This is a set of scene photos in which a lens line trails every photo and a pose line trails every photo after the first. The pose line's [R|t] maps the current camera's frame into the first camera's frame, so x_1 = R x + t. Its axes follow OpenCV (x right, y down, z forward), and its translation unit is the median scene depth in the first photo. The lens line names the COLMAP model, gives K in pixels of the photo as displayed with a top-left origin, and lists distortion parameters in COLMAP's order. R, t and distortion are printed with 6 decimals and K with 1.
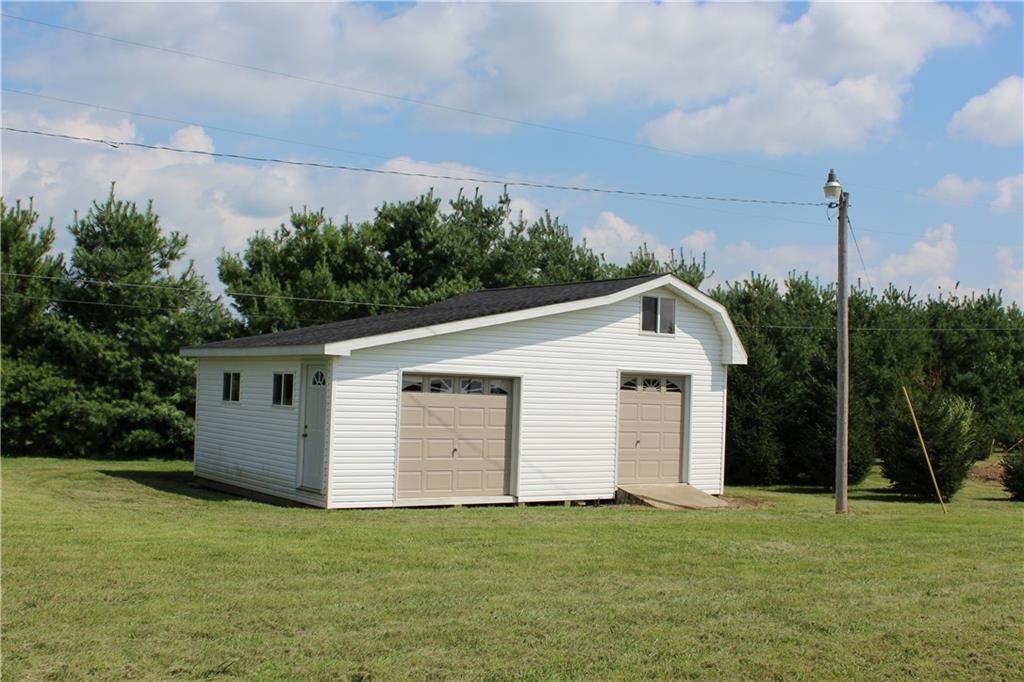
lens RADIAL K [[1086.6, 0, 512.0], [0, 1086.6, 341.0], [0, 0, 1]] dist [-0.158108, -0.015051]
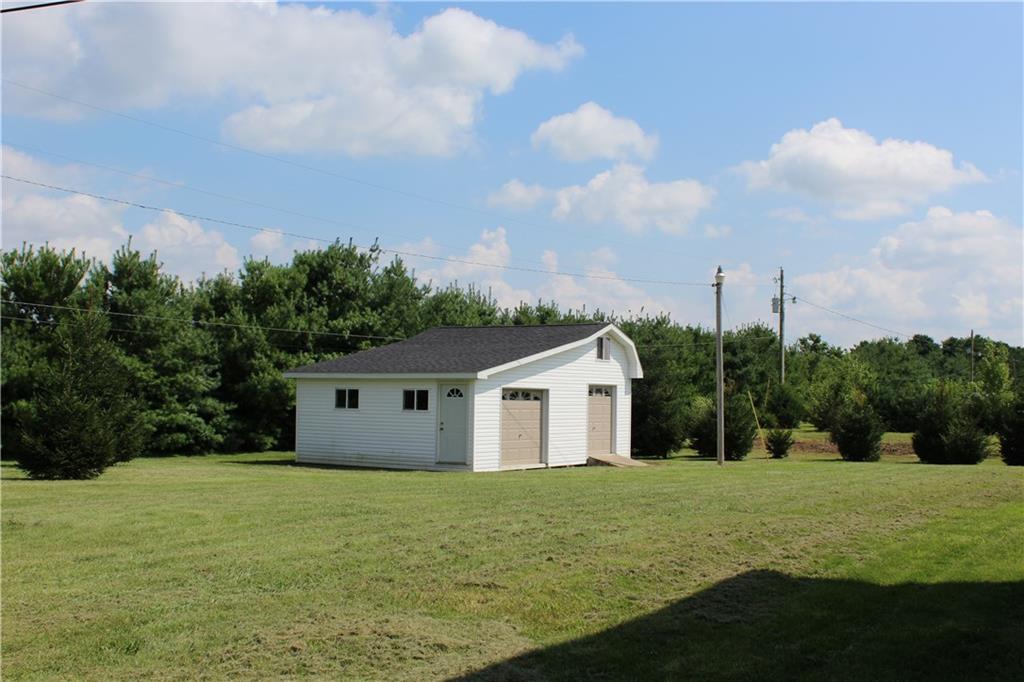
lens RADIAL K [[1086.6, 0, 512.0], [0, 1086.6, 341.0], [0, 0, 1]] dist [-0.158108, -0.015051]
pose [[0.923526, 0.000414, 0.383535, -0.618266], [-0.000604, 1.000000, 0.000375, -0.036476], [-0.383534, -0.000578, 0.923526, -0.439037]]
